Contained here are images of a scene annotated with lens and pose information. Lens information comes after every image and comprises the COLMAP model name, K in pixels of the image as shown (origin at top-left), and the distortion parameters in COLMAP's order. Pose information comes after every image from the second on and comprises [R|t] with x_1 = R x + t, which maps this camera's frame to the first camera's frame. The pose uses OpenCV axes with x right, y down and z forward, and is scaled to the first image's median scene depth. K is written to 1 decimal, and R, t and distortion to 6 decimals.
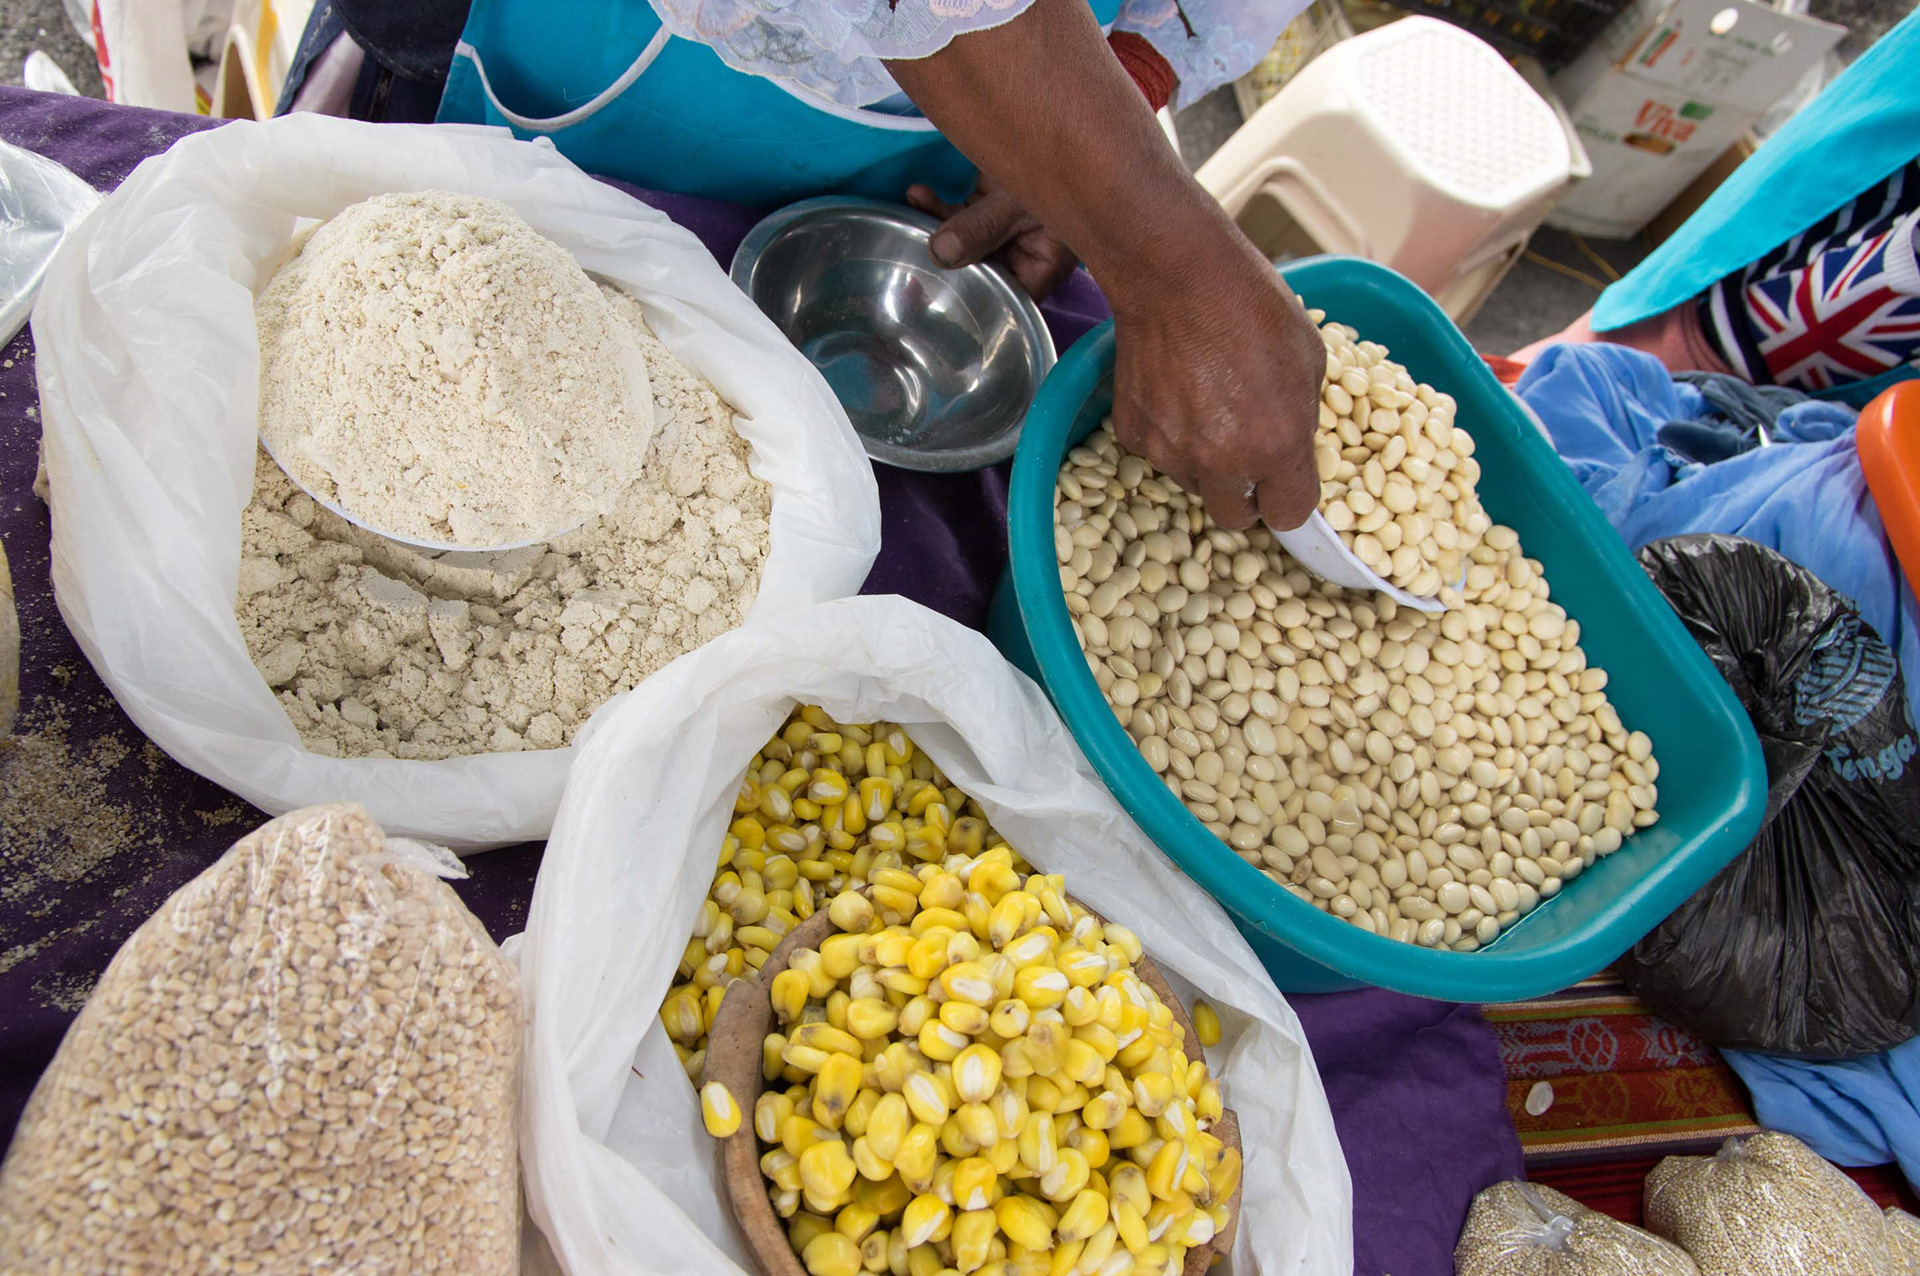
lens RADIAL K [[1566.5, 0, 905.5], [0, 1566.5, 703.0], [0, 0, 1]] dist [-0.099839, 0.089376]
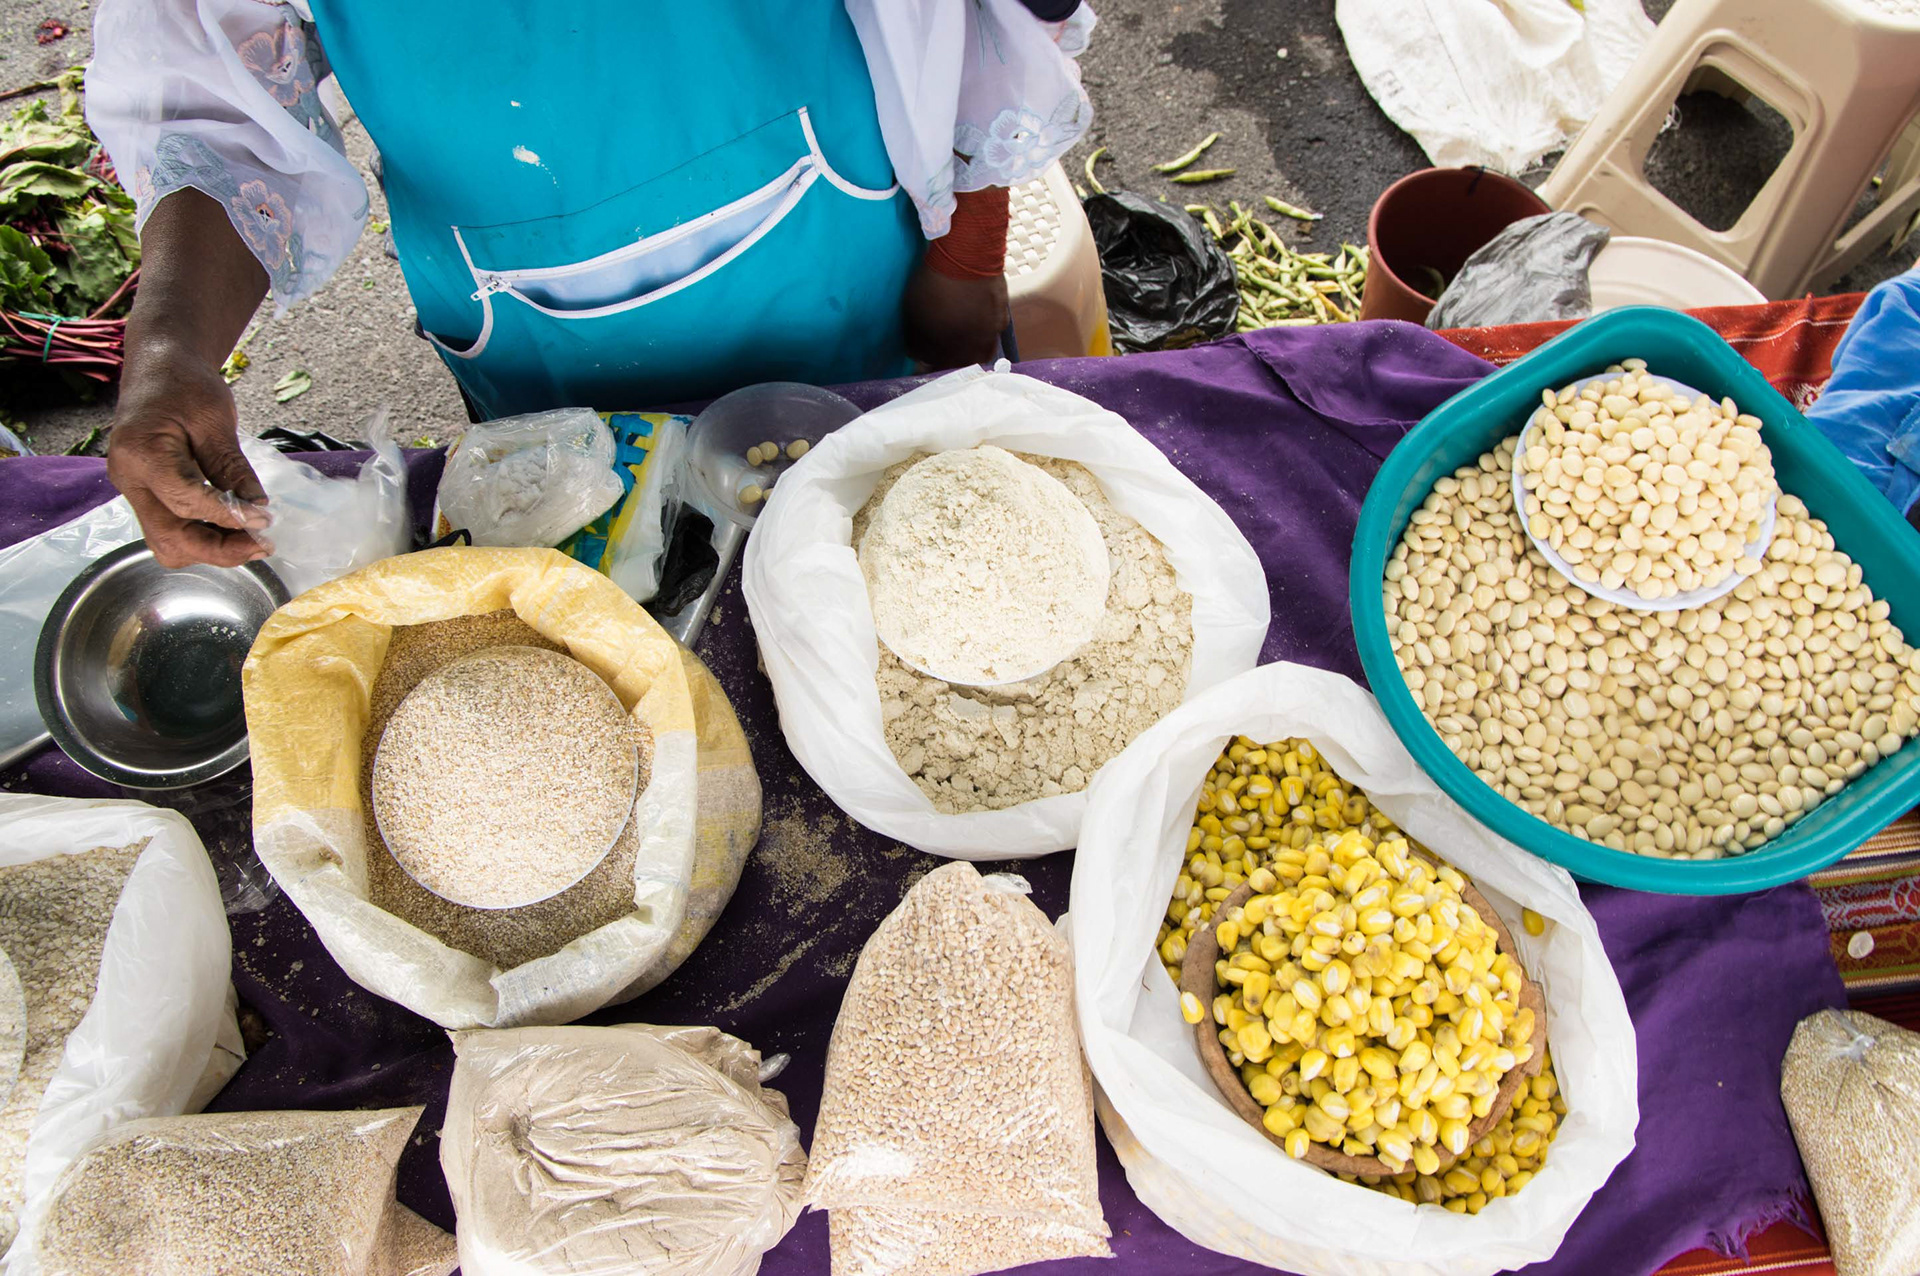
lens RADIAL K [[1566.5, 0, 905.5], [0, 1566.5, 703.0], [0, 0, 1]] dist [-0.099839, 0.089376]
pose [[0.911538, -0.131828, -0.389511, 0.253419], [0.169554, 0.983444, 0.063951, -0.193960], [0.374632, -0.124337, 0.918799, -0.546230]]
